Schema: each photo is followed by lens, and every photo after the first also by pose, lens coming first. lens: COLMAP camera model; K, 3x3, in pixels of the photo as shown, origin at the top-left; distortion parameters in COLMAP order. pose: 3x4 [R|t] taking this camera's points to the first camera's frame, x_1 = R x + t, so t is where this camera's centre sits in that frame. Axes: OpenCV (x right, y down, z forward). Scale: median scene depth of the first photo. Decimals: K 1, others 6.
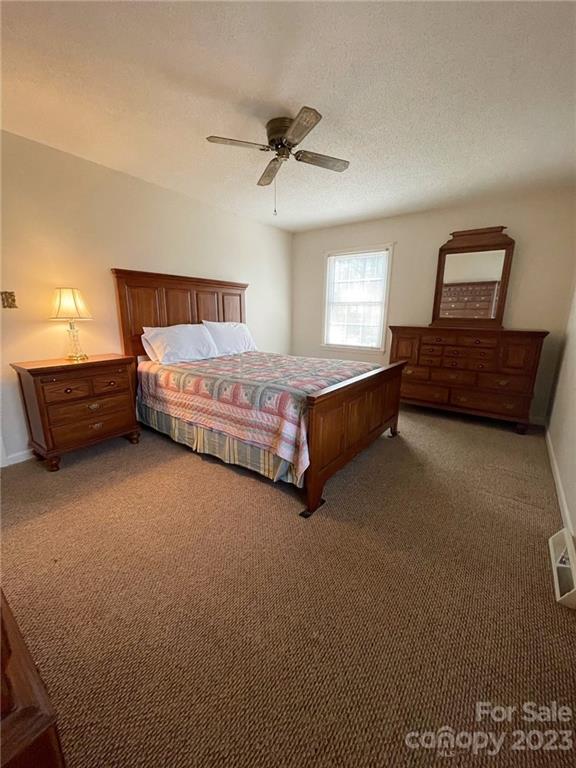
lens RADIAL K [[309.7, 0, 285.7], [0, 309.7, 381.3], [0, 0, 1]] dist [0.001228, 0.000187]
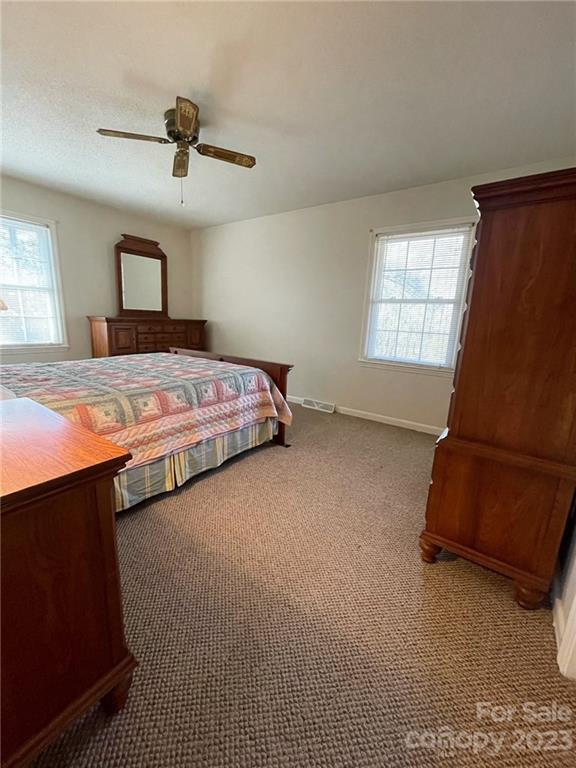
lens RADIAL K [[309.7, 0, 285.7], [0, 309.7, 381.3], [0, 0, 1]] dist [0.001228, 0.000187]
pose [[-0.007761, -0.214701, 0.976649, -1.029512], [0.172388, 0.961769, 0.212800, -0.148110], [-0.984999, 0.170014, 0.029548, 0.700985]]
